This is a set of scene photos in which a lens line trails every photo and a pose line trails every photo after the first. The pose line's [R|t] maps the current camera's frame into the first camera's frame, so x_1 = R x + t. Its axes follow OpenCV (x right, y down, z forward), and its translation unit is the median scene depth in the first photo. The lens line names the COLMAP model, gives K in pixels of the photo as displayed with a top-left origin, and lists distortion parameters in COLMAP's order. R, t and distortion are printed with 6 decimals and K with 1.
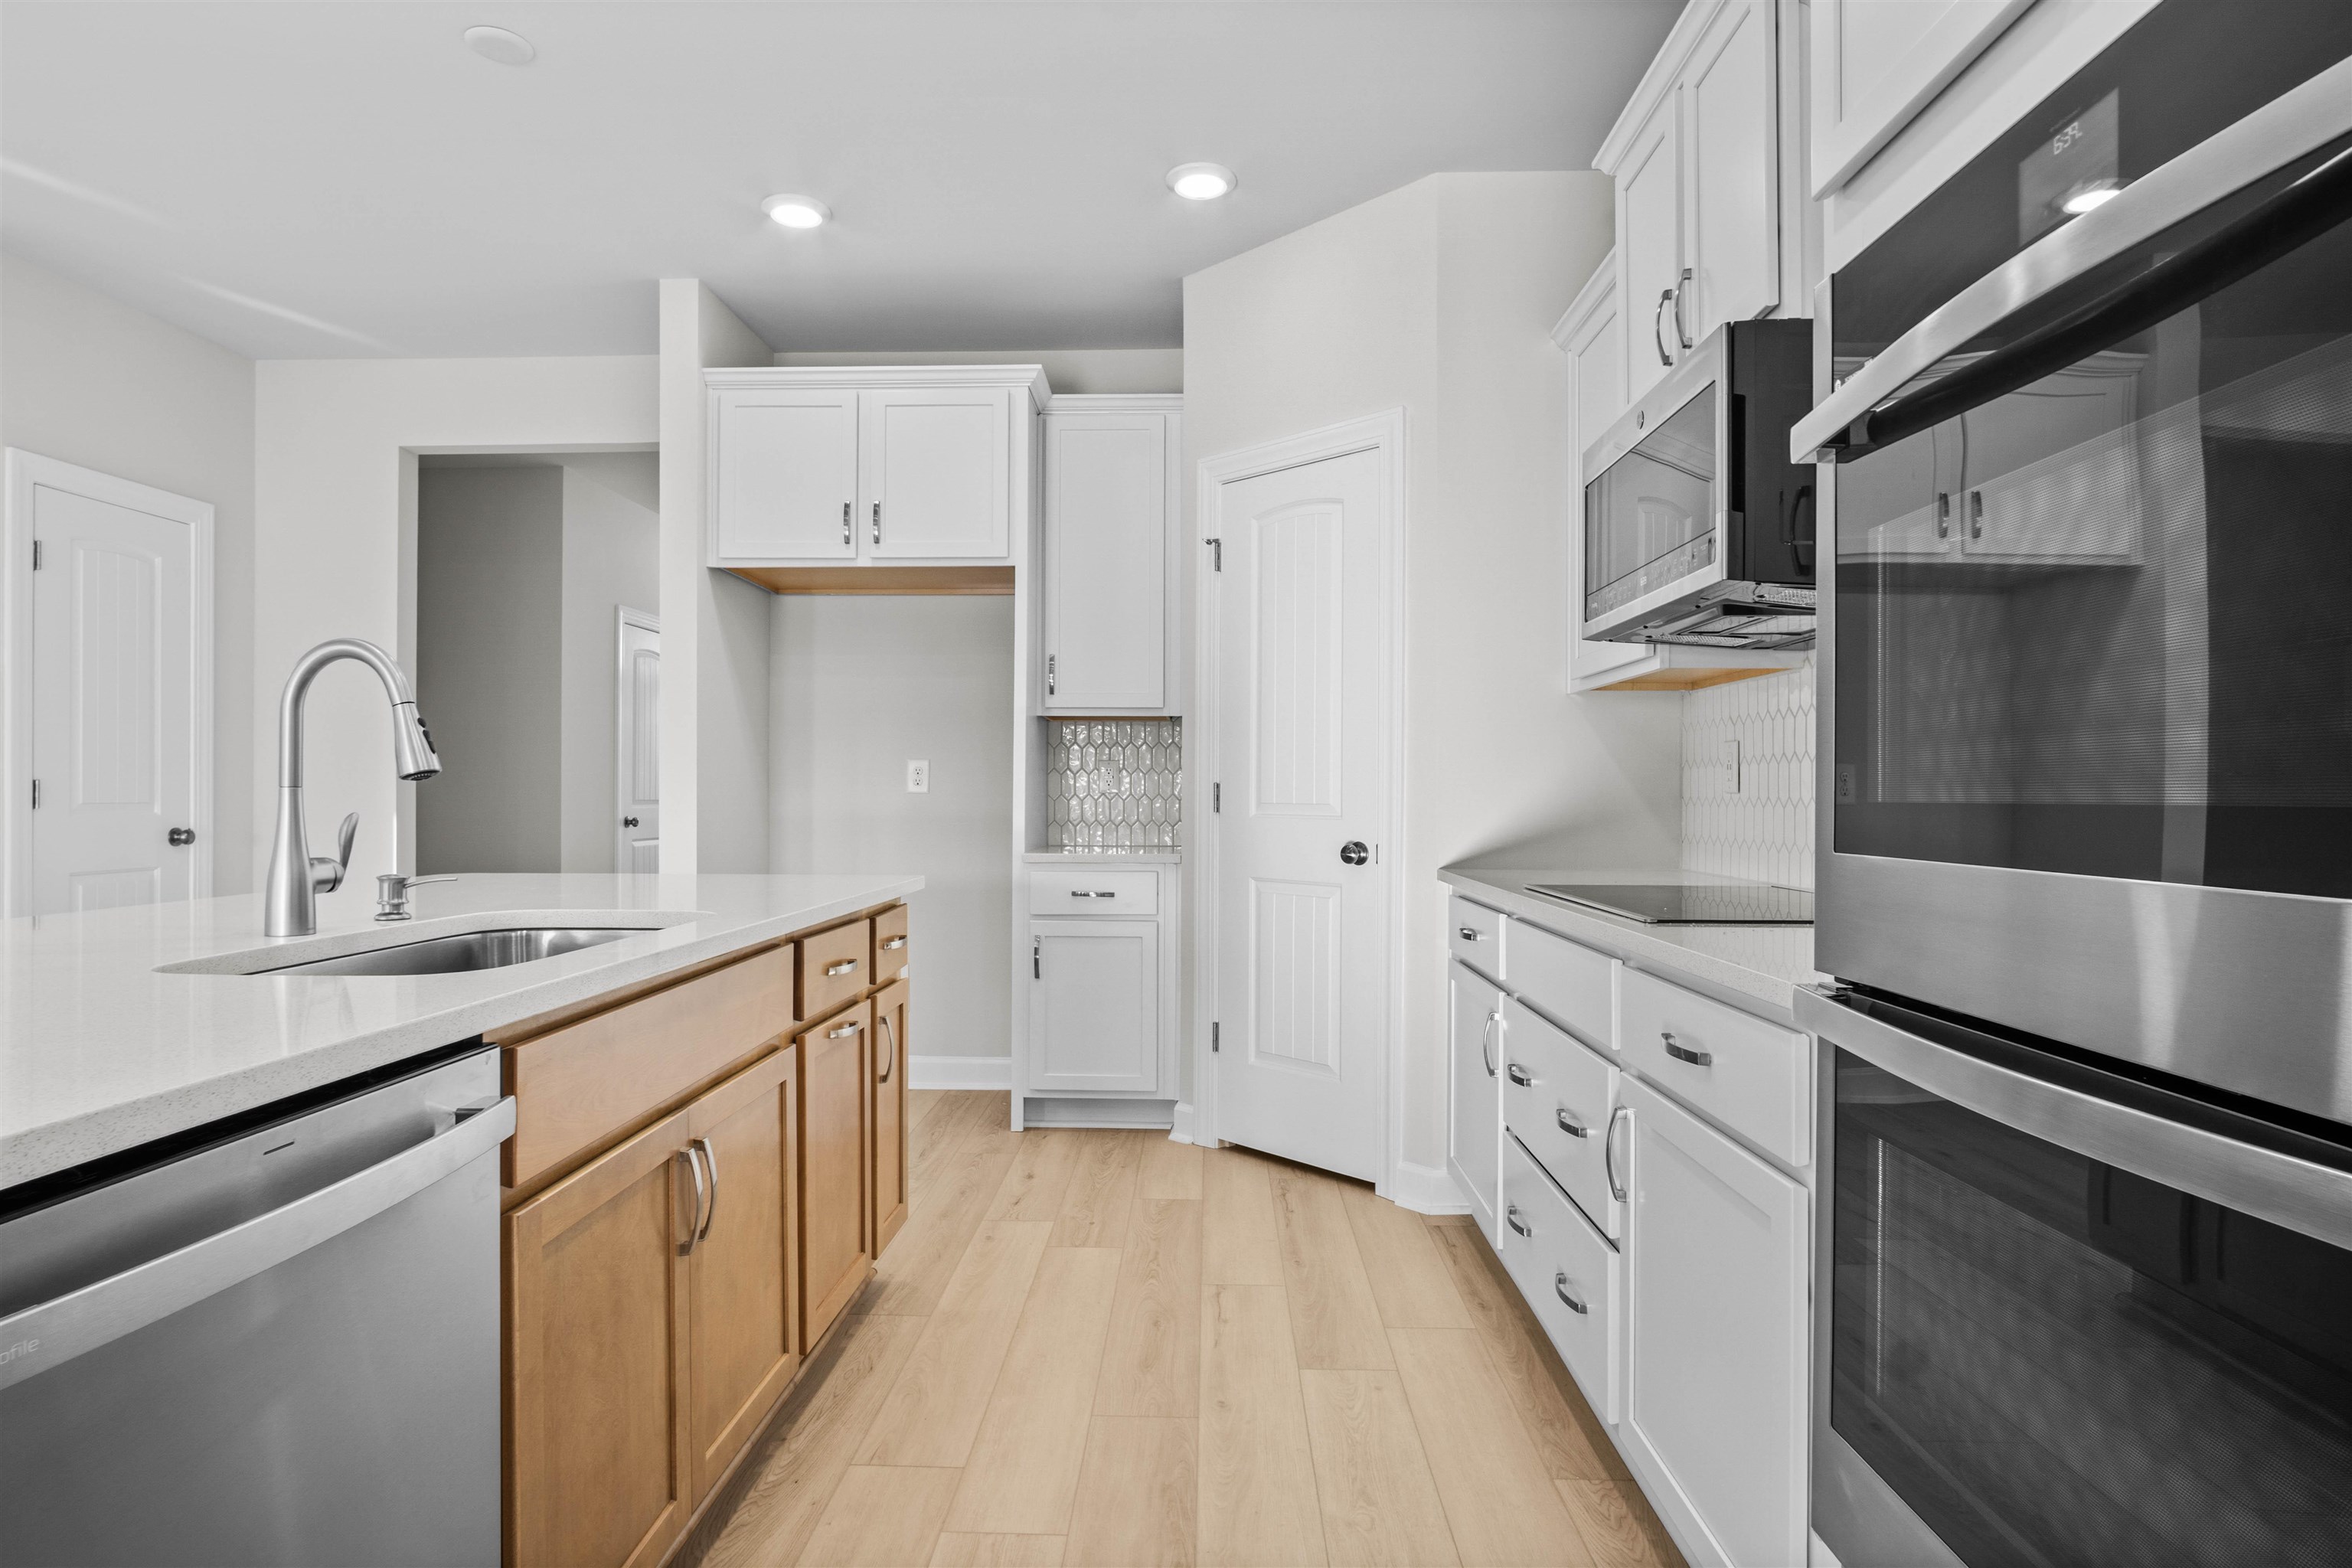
lens RADIAL K [[1285.7, 0, 1159.0], [0, 1285.7, 783.8], [0, 0, 1]] dist [-0.003715, 0.002626]
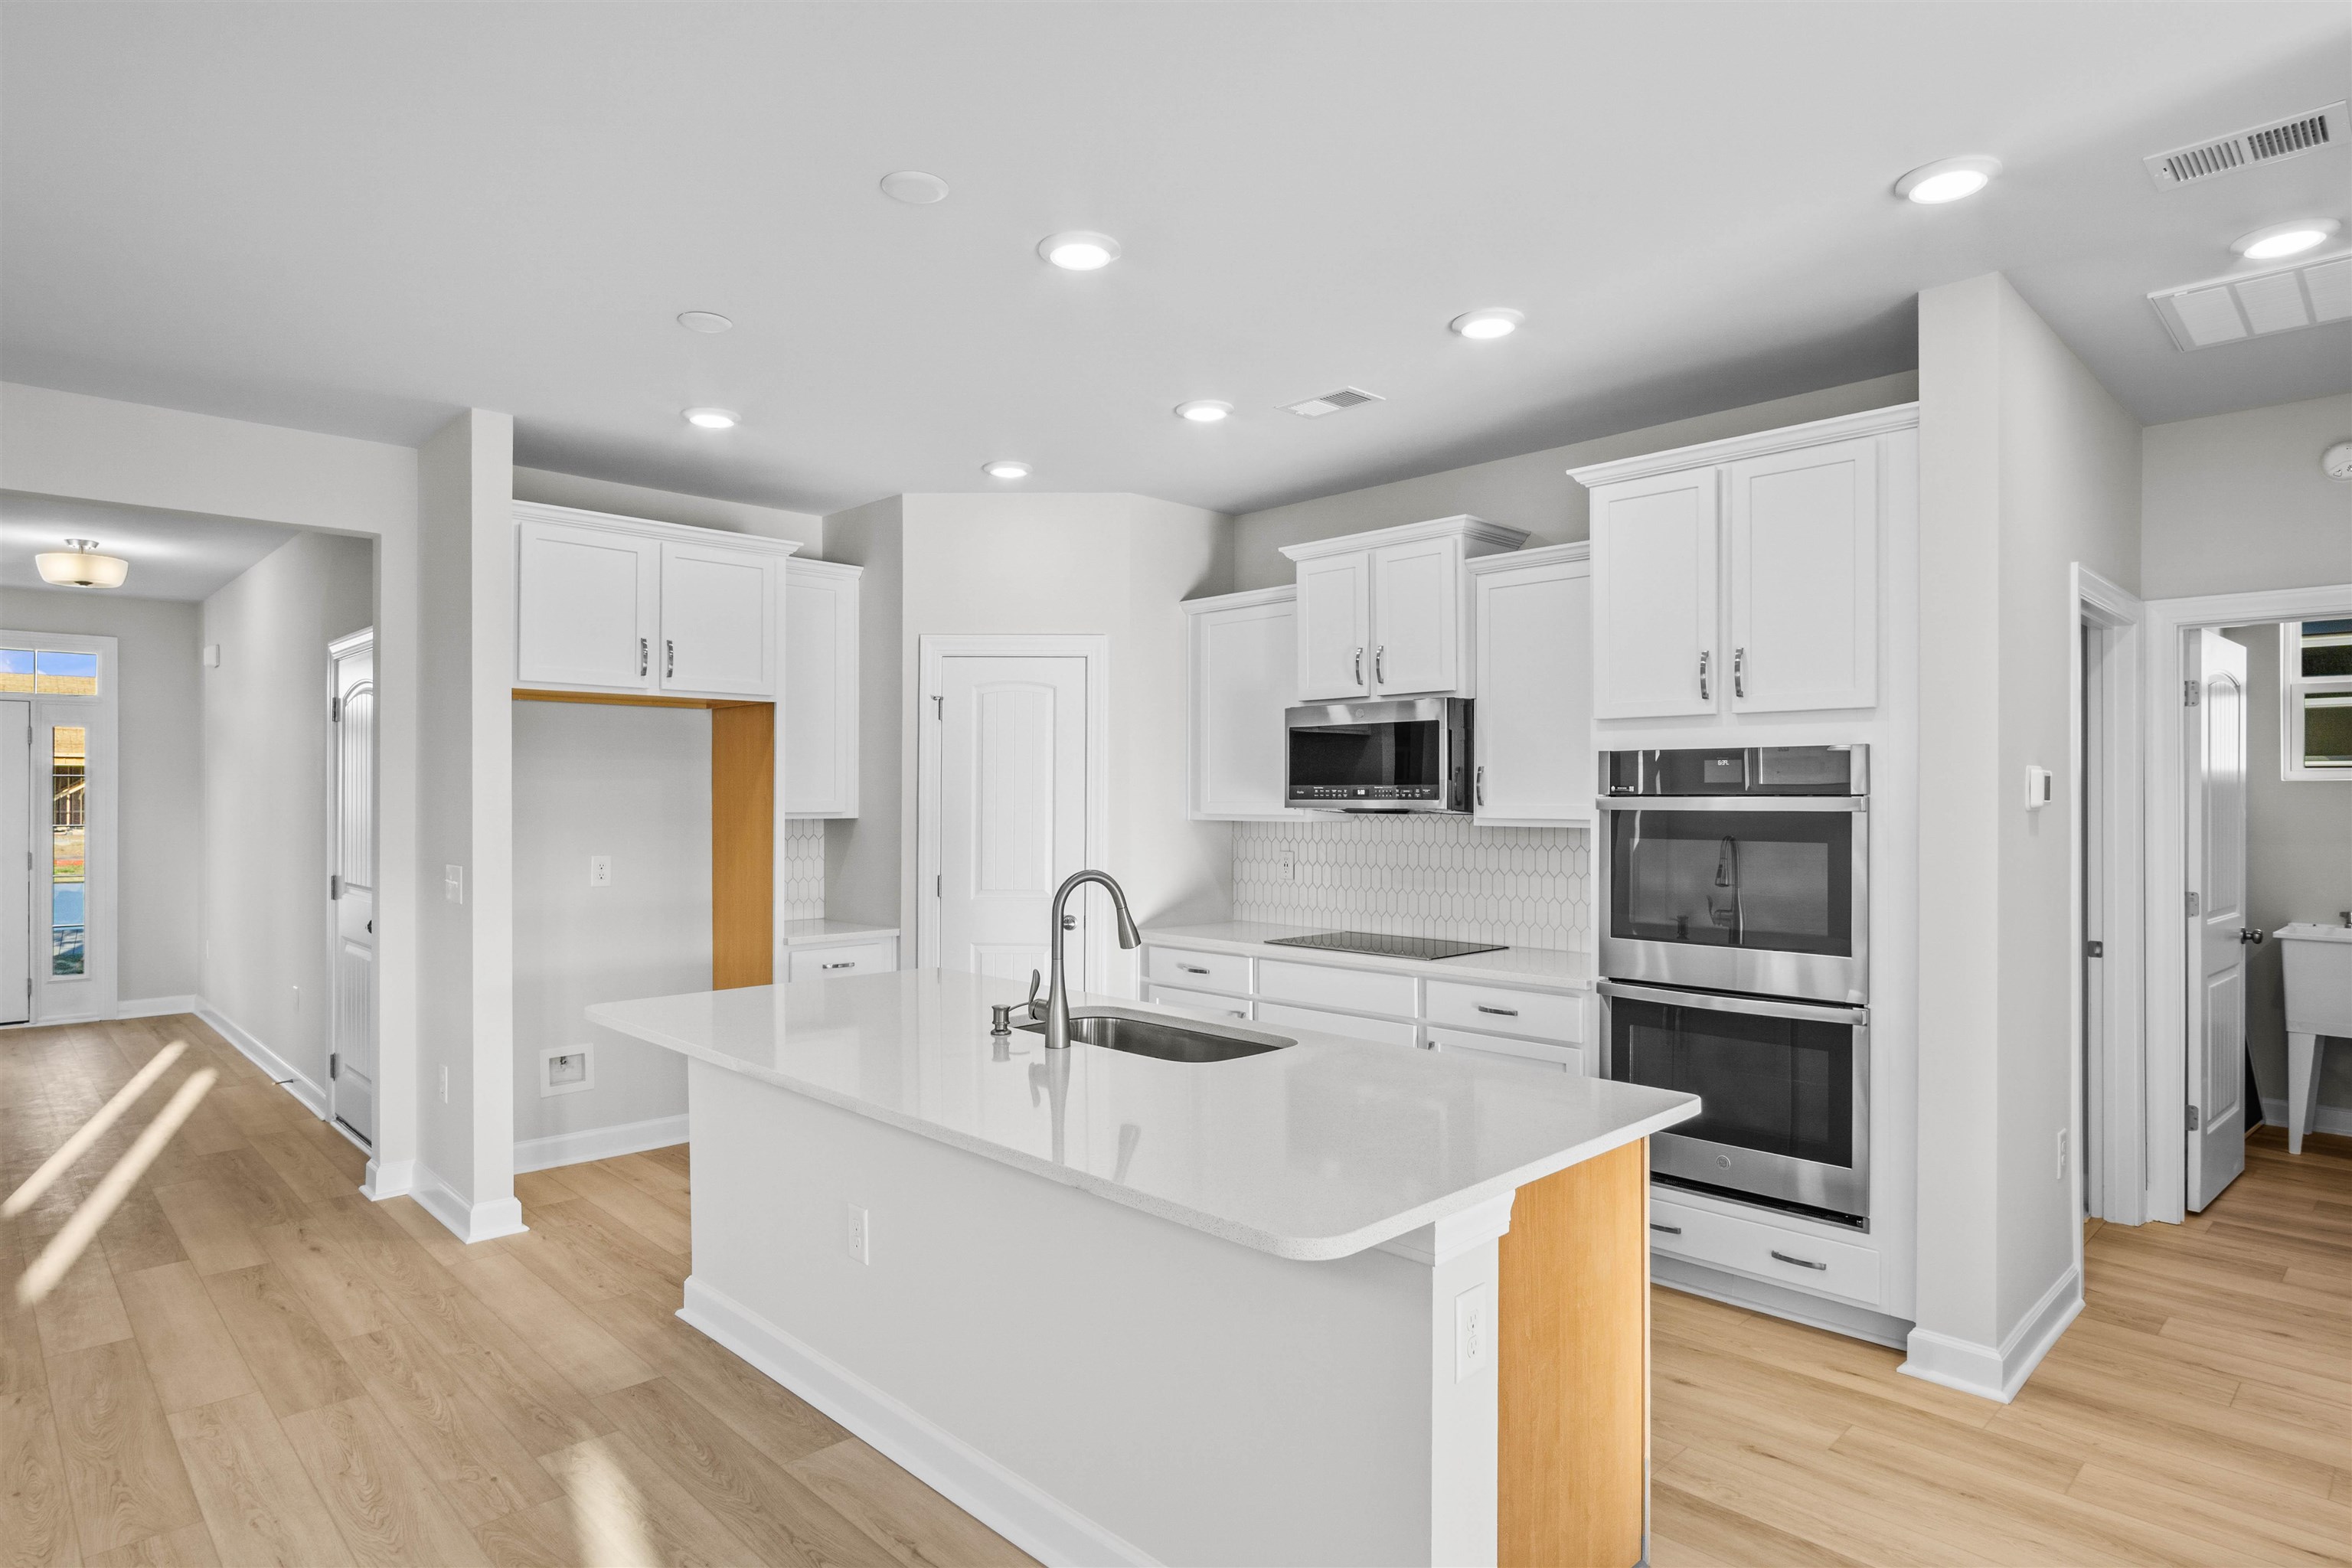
lens RADIAL K [[1285.7, 0, 1177.7], [0, 1285.7, 797.5], [0, 0, 1]] dist [-0.003715, 0.002626]
pose [[0.691750, 0.000391, 0.722137, -0.750059], [-0.004362, 0.999984, 0.003636, -0.087453], [-0.722124, -0.005665, 0.691740, -0.124553]]
